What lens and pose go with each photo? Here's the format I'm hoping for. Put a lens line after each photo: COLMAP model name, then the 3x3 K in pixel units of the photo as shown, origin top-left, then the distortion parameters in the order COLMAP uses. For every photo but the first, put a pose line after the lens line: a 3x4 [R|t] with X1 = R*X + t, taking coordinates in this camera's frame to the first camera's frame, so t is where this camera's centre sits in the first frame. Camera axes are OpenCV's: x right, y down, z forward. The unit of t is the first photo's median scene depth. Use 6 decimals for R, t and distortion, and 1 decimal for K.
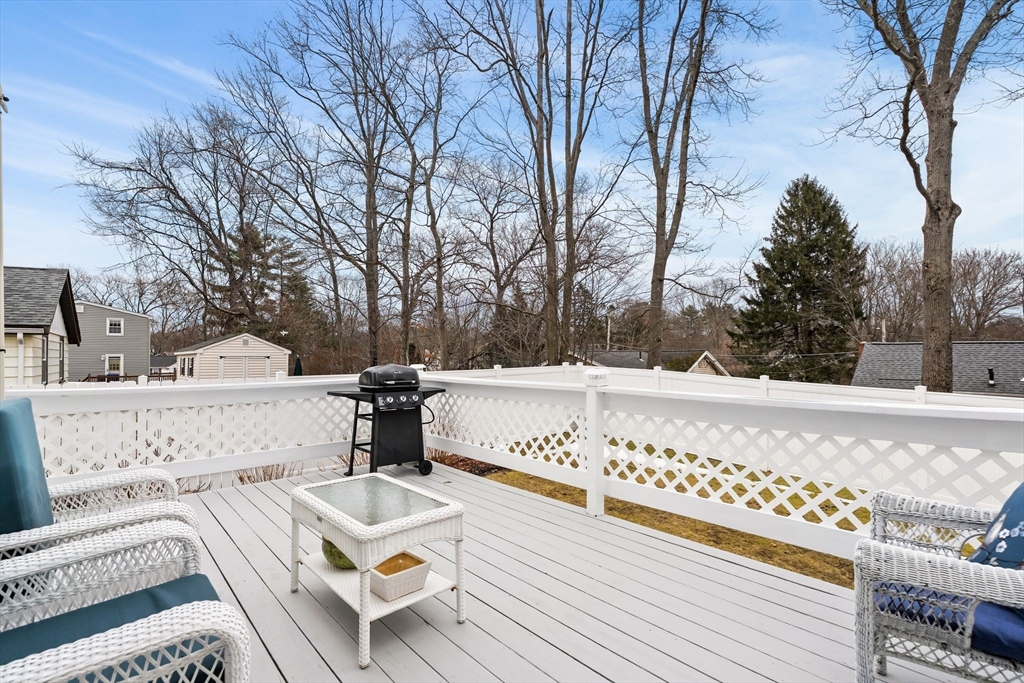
lens RADIAL K [[479.1, 0, 510.4], [0, 479.1, 341.3], [0, 0, 1]] dist [0.002459, -0.000362]
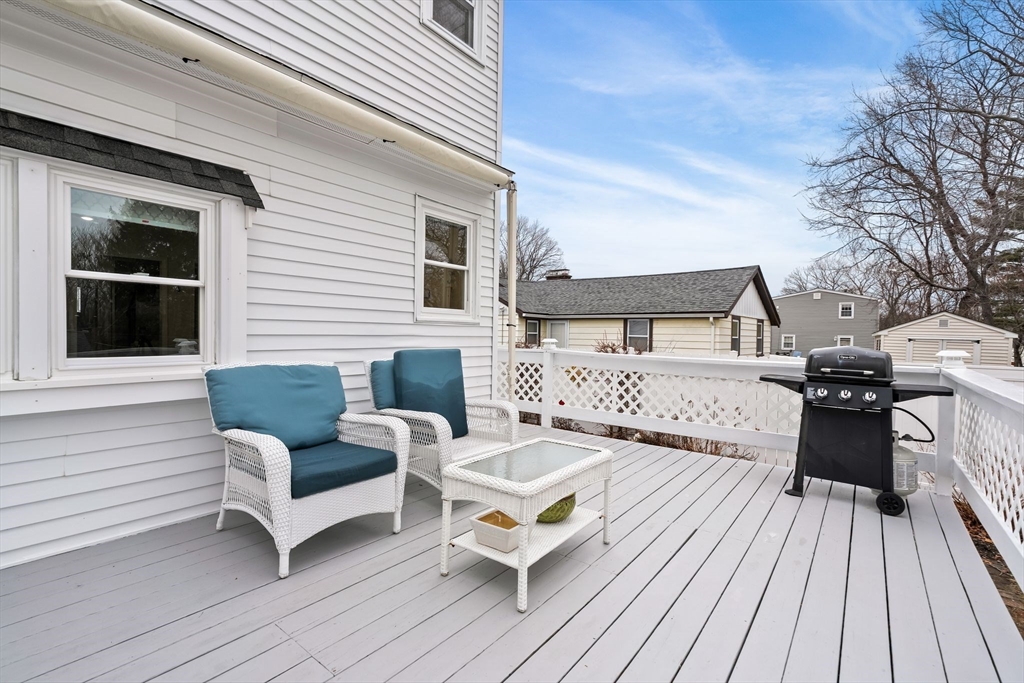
lens RADIAL K [[464.3, 0, 514.1], [0, 464.3, 340.2], [0, 0, 1]] dist [-0.003554, 0.001054]
pose [[0.204639, 0.027637, -0.978447, 0.118943], [0.005998, 0.999547, 0.029488, 0.005258], [0.978819, -0.011903, 0.204380, 0.126424]]
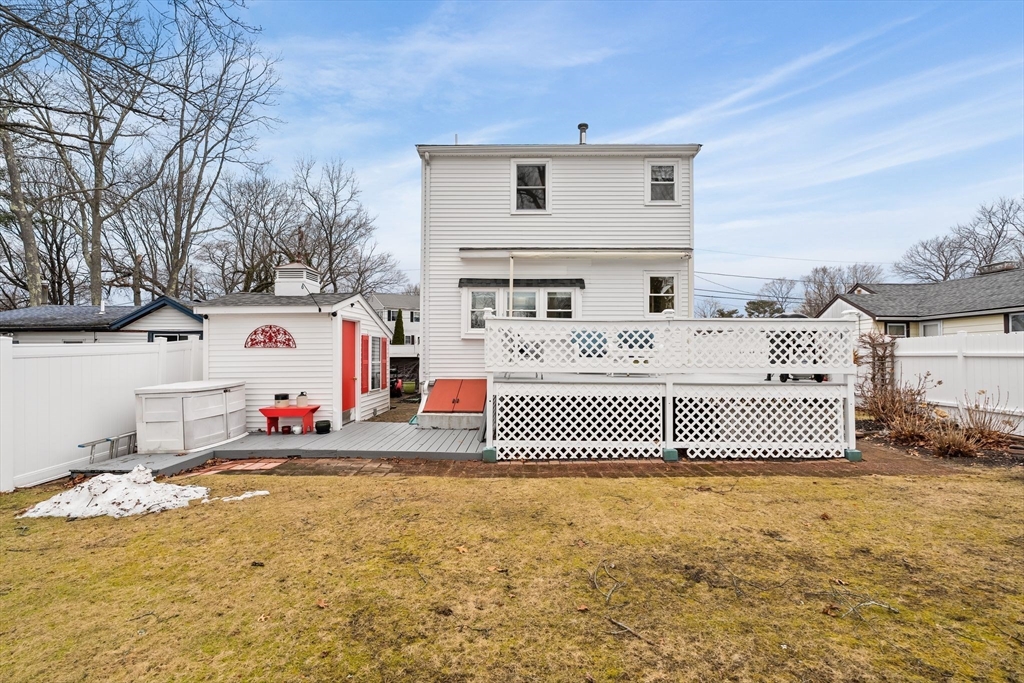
lens RADIAL K [[464.3, 0, 512.1], [0, 464.3, 339.2], [0, 0, 1]] dist [-0.003554, 0.001054]
pose [[-0.681540, -0.023031, -0.731418, 0.551491], [0.016902, 0.998743, -0.047198, 0.072396], [0.731585, -0.044530, -0.680294, 0.507572]]
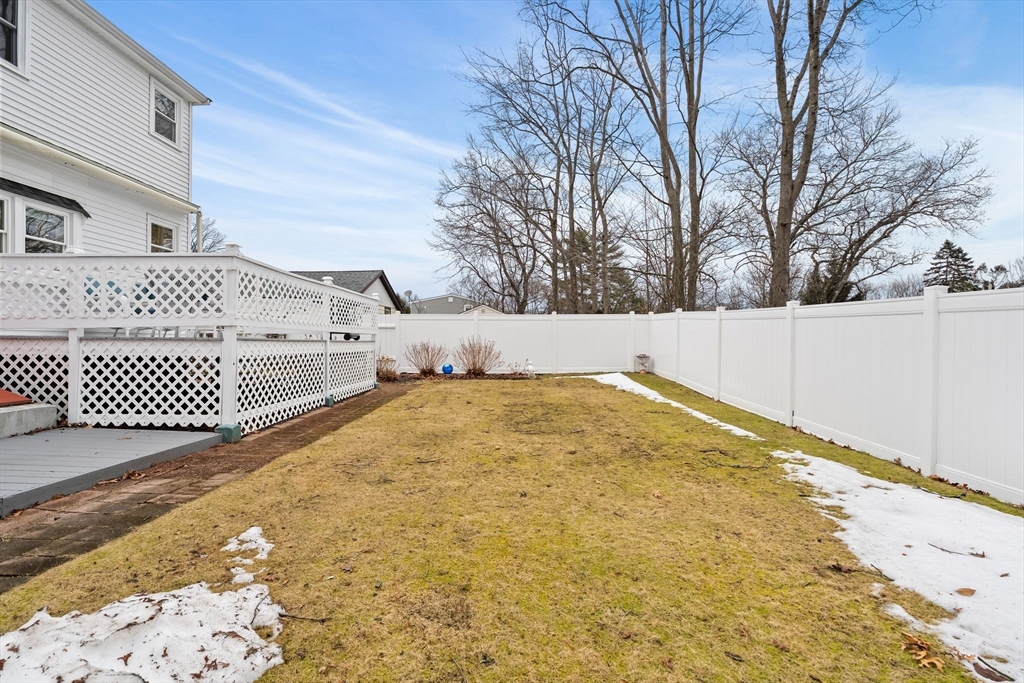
lens RADIAL K [[464.3, 0, 501.6], [0, 464.3, 345.3], [0, 0, 1]] dist [-0.003554, 0.001054]
pose [[0.727490, 0.017867, -0.685885, 0.635048], [0.002672, 0.999580, 0.028873, 0.089561], [0.686113, -0.022837, 0.727136, -0.014456]]
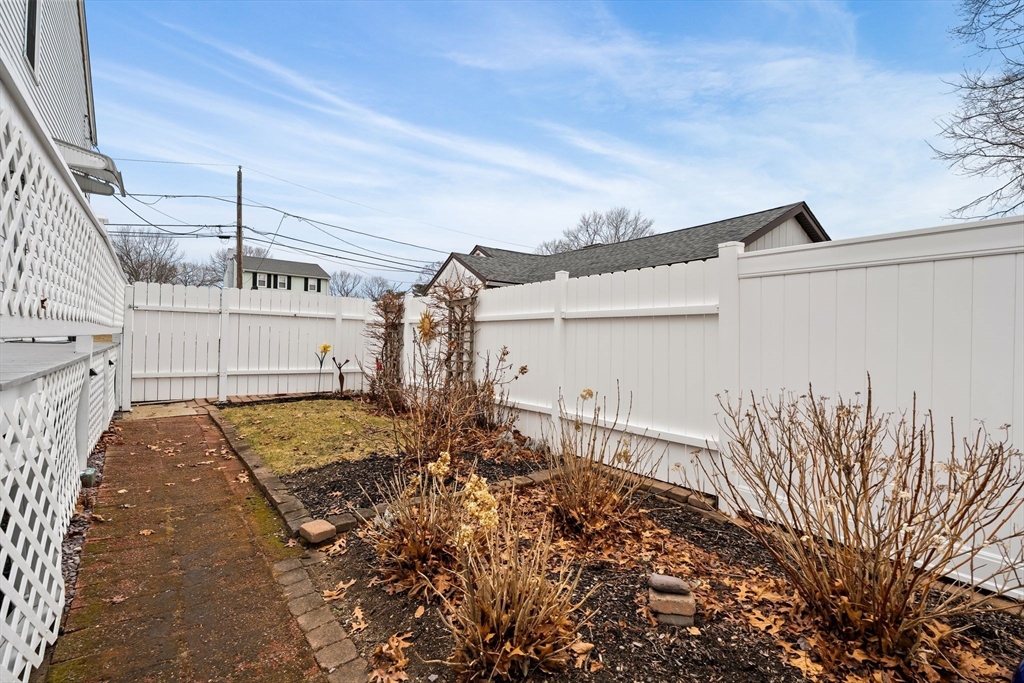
lens RADIAL K [[479.1, 0, 527.5], [0, 479.1, 341.1], [0, 0, 1]] dist [0.002459, -0.000362]
pose [[-0.059721, 0.002657, -0.998212, -0.031778], [0.002281, 0.999994, 0.002525, 0.093258], [0.998213, -0.002126, -0.059726, 0.524086]]
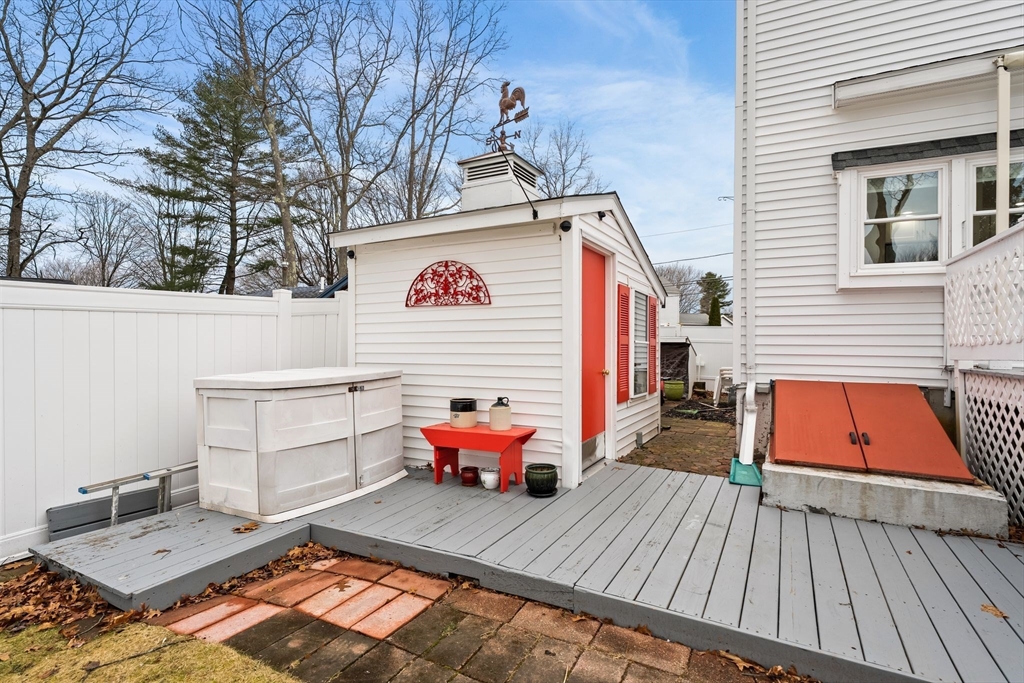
lens RADIAL K [[507.0, 0, 516.7], [0, 507.0, 339.2], [0, 0, 1]] dist [-0.002830, -0.000016]
pose [[-0.933987, -0.016894, -0.356908, 0.382431], [-0.004050, 0.999318, -0.036701, 0.085047], [0.357285, -0.032833, -0.933418, 0.158162]]
